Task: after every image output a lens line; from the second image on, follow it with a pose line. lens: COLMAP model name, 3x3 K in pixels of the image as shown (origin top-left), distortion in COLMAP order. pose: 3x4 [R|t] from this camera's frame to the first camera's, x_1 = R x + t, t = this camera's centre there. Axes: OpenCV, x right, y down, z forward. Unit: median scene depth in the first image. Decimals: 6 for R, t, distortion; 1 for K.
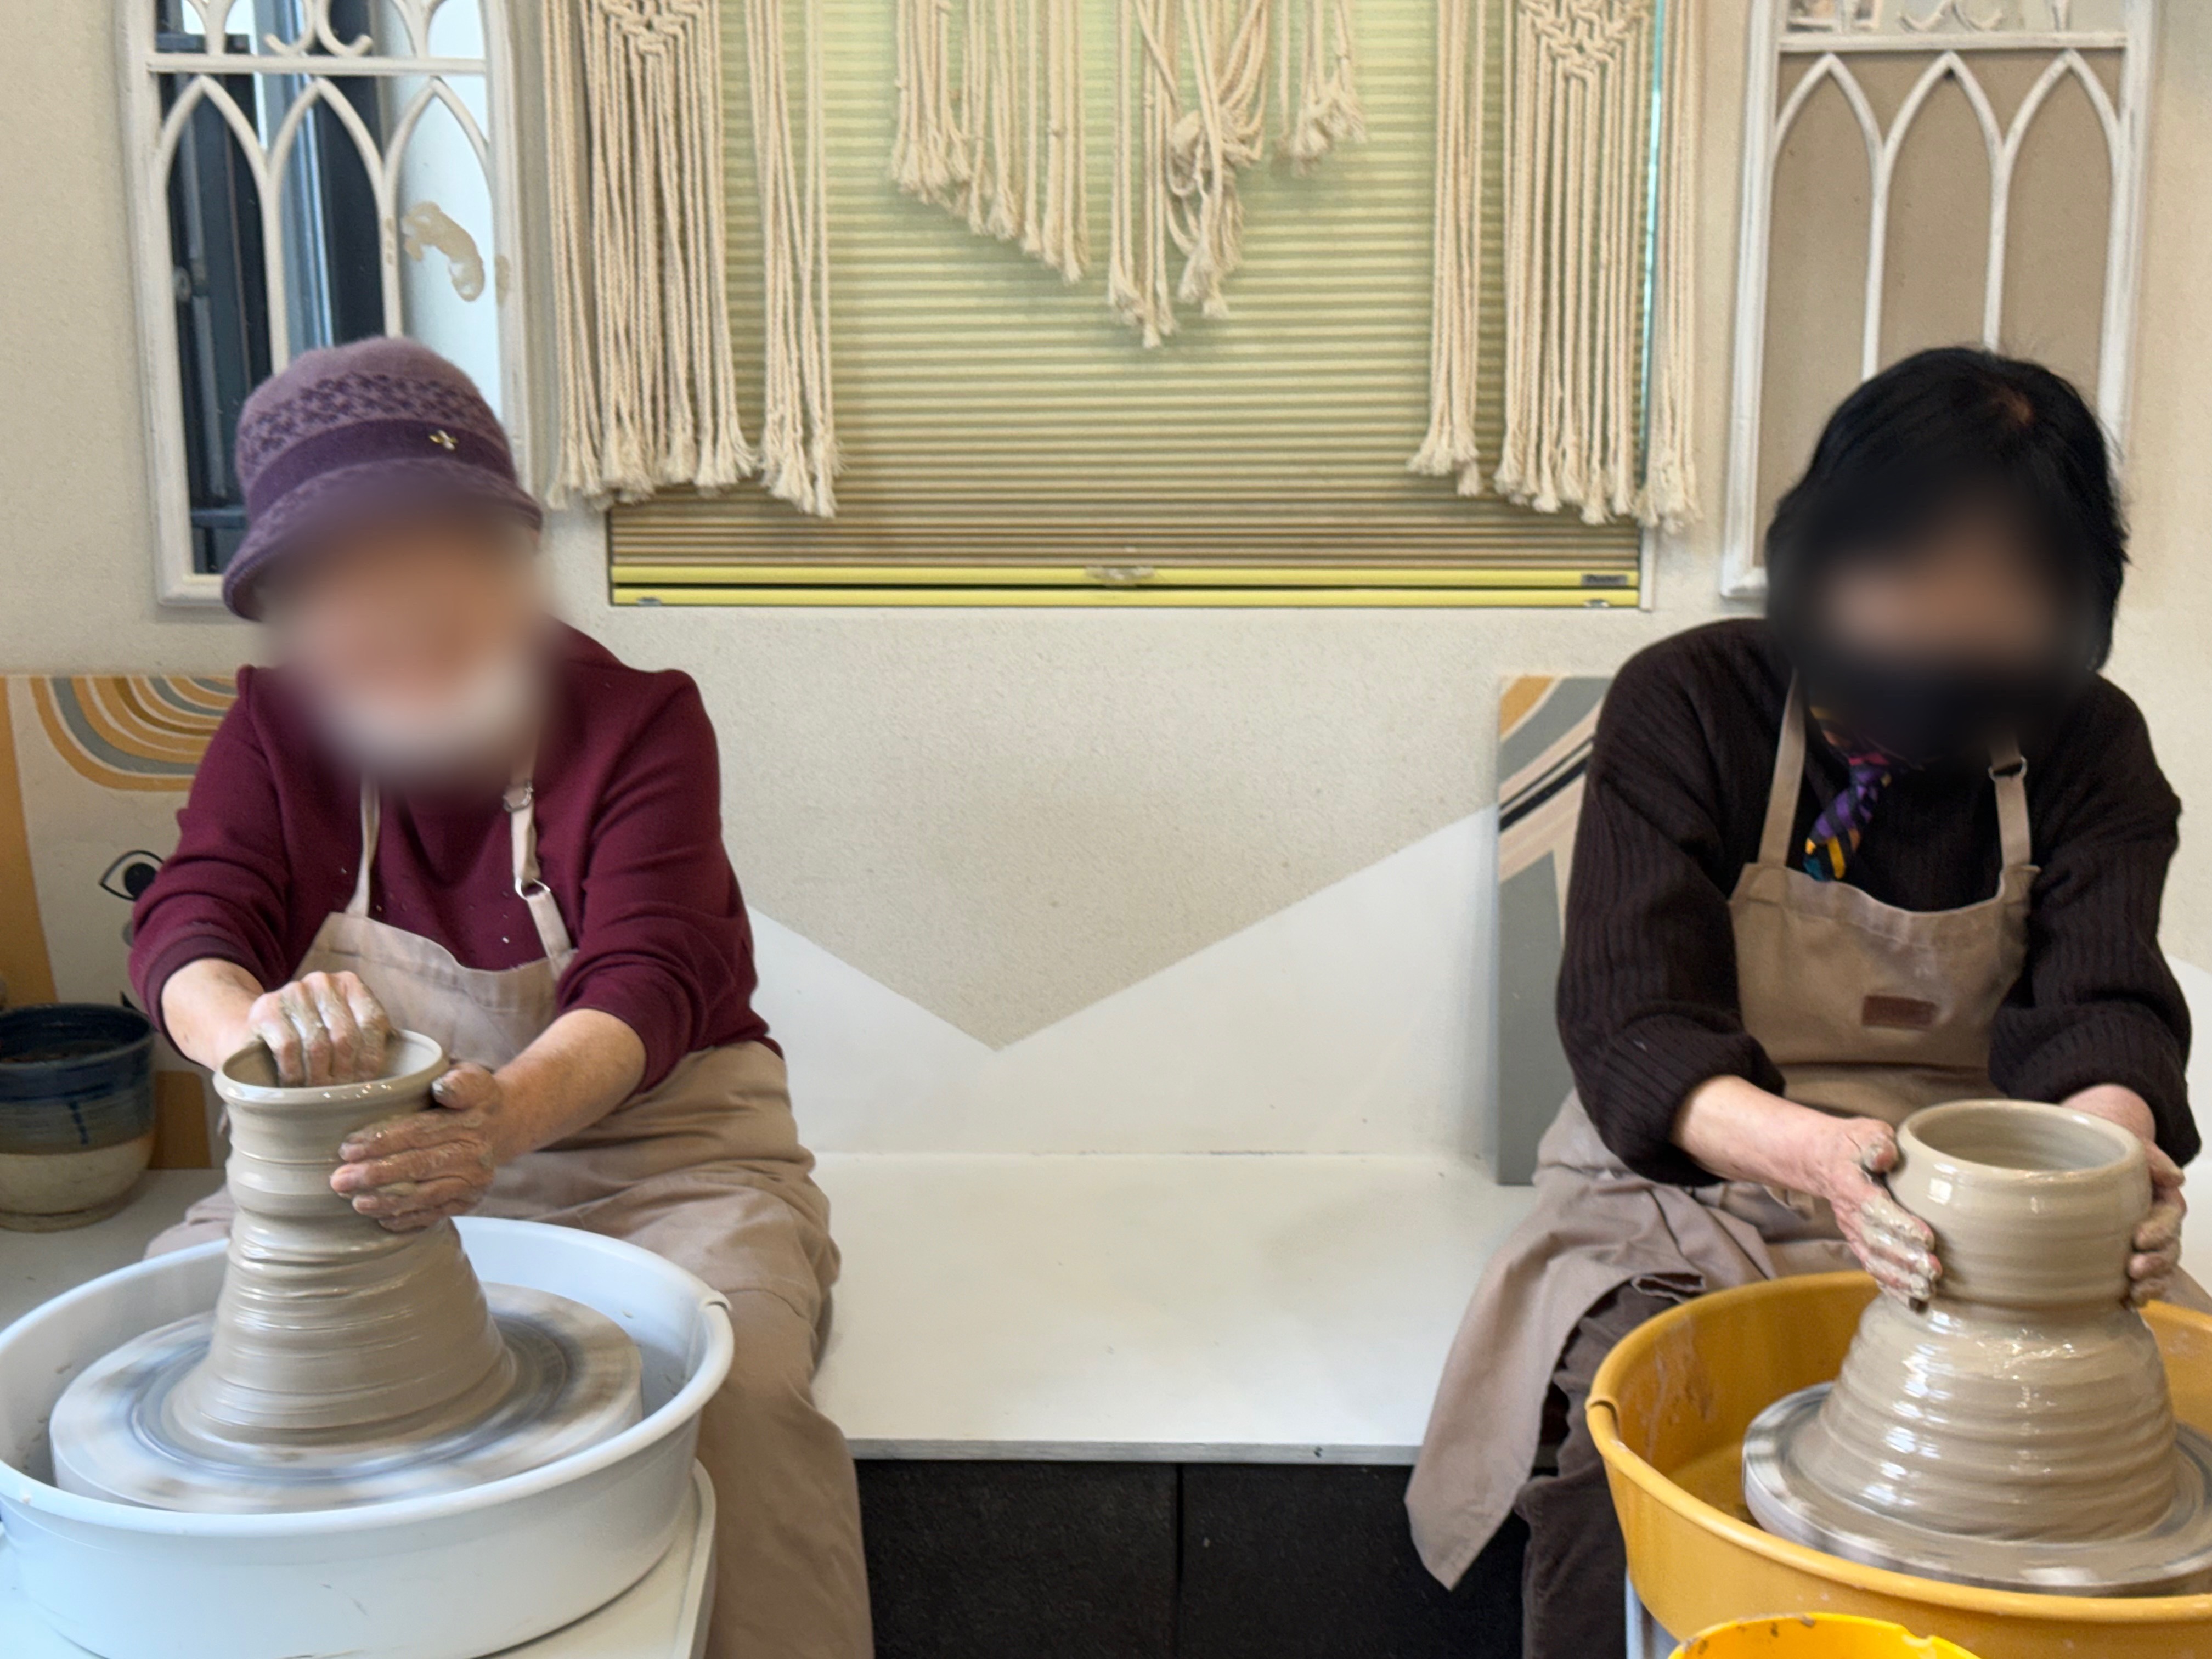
lens RADIAL K [[3200.0, 0, 1099.0], [0, 3200.0, 831.2], [0, 0, 1]] dist [0.162128, 0.000000]
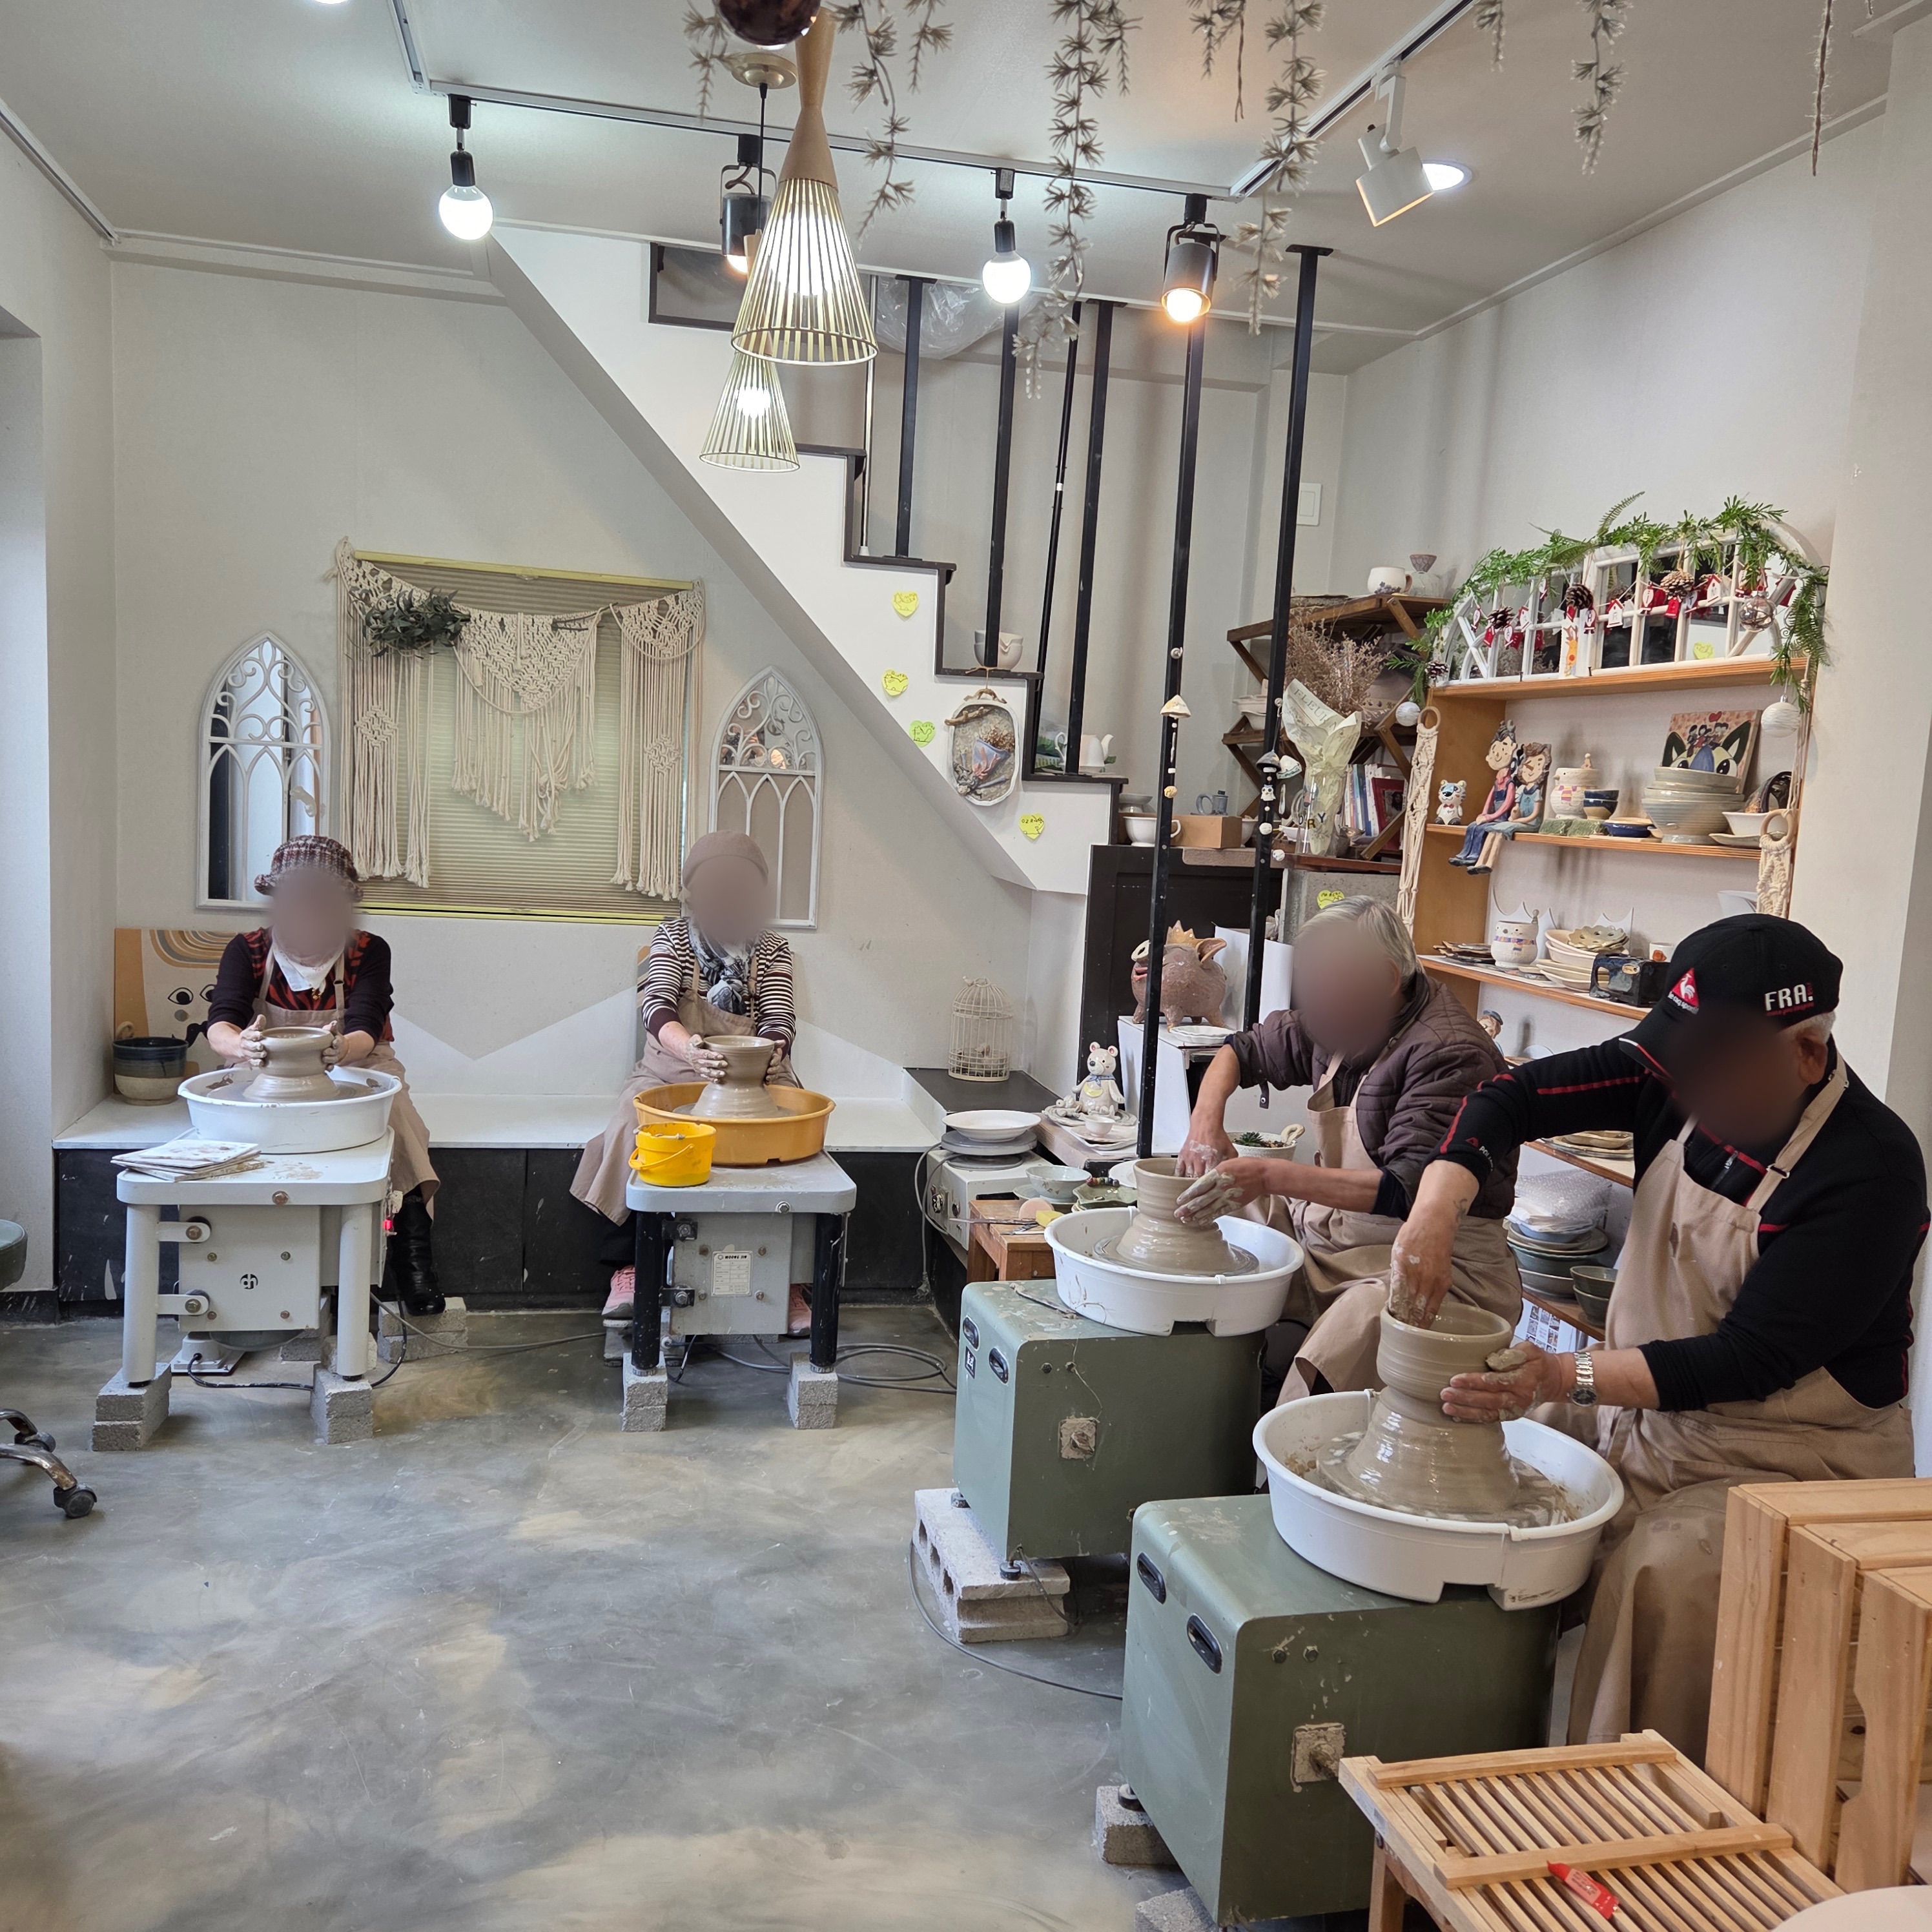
lens RADIAL K [[1726.9, 0, 968.1], [0, 1726.9, 975.1], [0, 0, 1]] dist [0.078930, 0.003215]
pose [[0.967846, 0.033190, 0.249344, 0.009797], [-0.010911, 0.995863, -0.090208, 0.144996], [-0.251307, 0.084587, 0.964204, -0.840170]]
